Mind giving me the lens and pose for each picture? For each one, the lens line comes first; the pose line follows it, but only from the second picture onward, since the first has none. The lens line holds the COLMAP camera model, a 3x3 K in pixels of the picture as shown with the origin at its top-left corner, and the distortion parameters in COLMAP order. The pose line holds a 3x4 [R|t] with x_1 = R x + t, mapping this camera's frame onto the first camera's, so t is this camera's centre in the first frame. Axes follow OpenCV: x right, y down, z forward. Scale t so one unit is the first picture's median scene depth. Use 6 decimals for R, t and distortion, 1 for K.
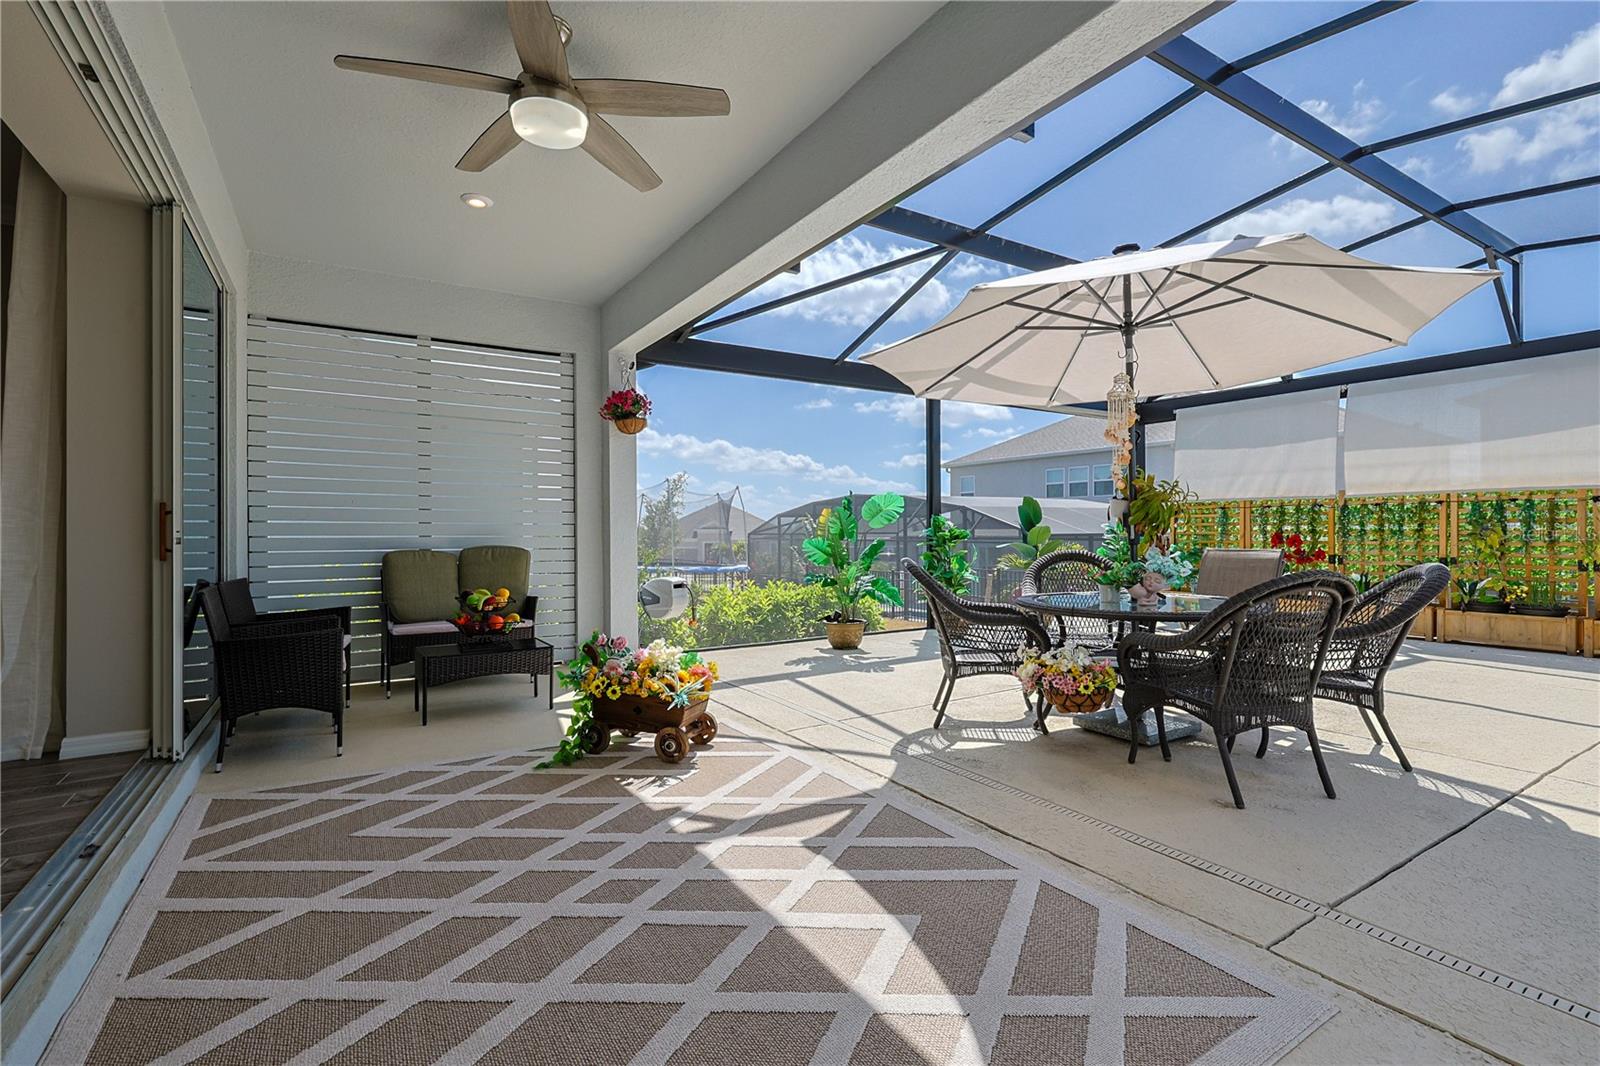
lens RADIAL K [[705.8, 0, 799.4], [0, 705.8, 533.0], [0, 0, 1]] dist [-0.000827, 0.000668]
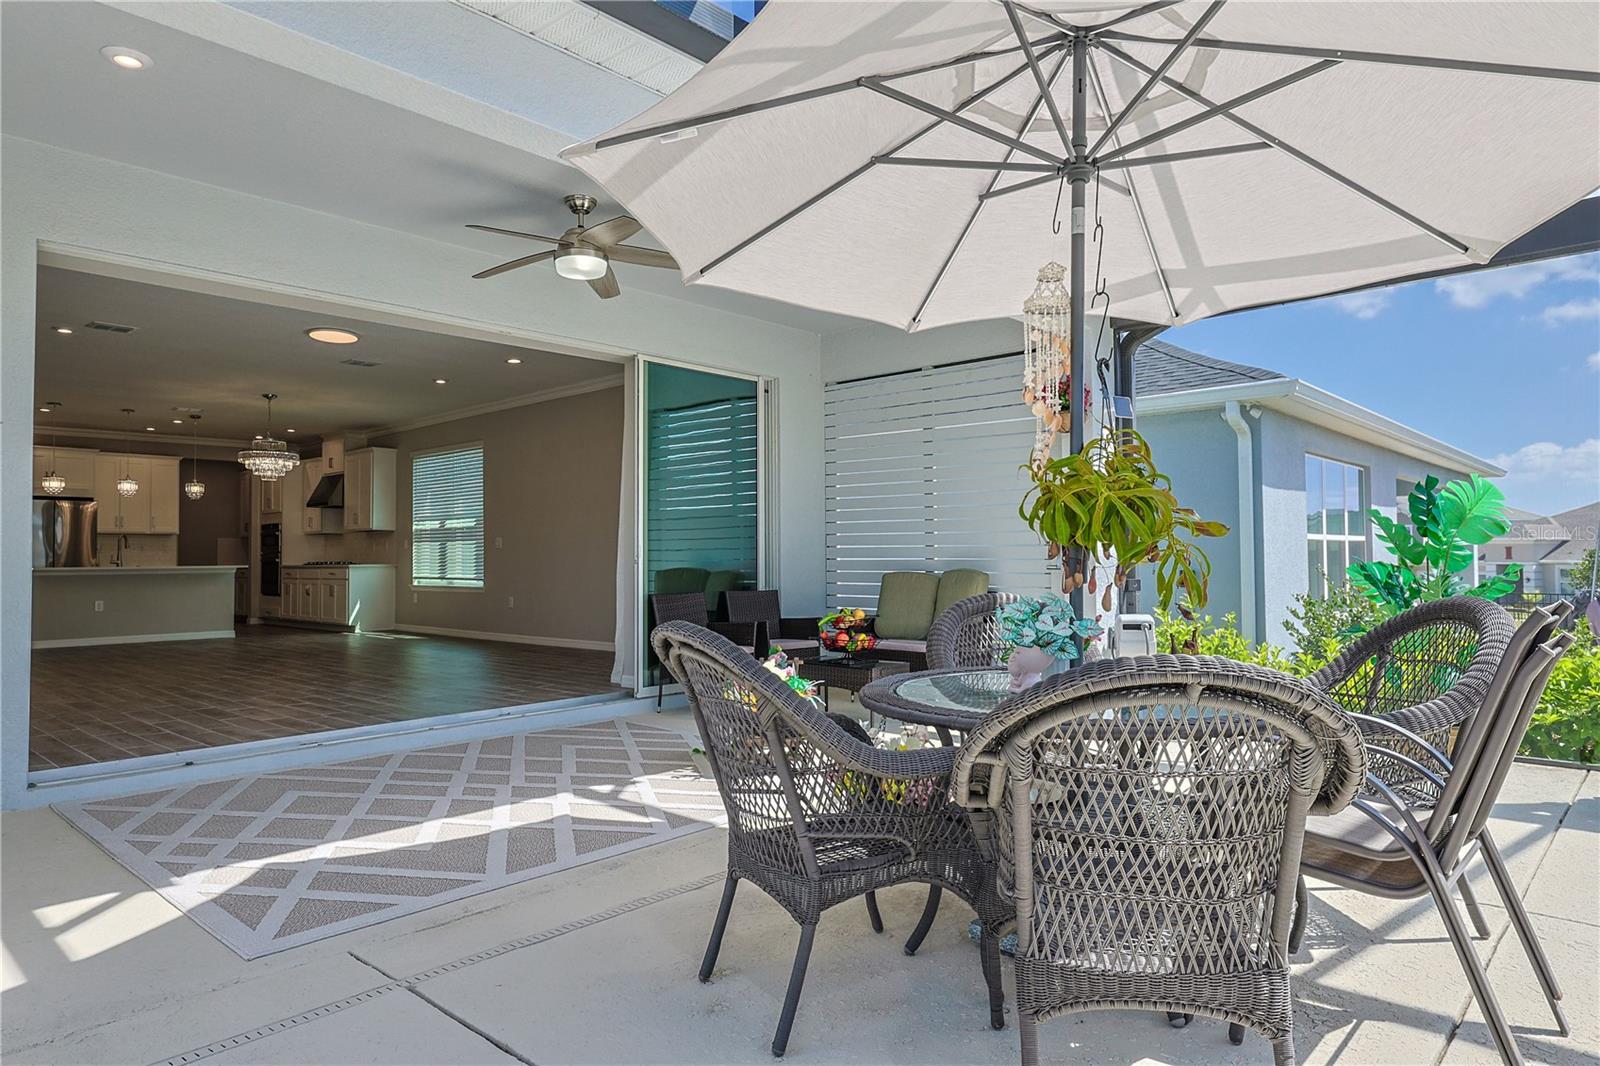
lens RADIAL K [[965.0, 0, 802.6], [0, 965.0, 532.4], [0, 0, 1]] dist [-0.000615, -0.000570]
pose [[0.278639, -0.028250, -0.959980, 1.681632], [0.006122, 0.999599, -0.027639, 0.008022], [0.960376, 0.001825, 0.278700, 0.937598]]
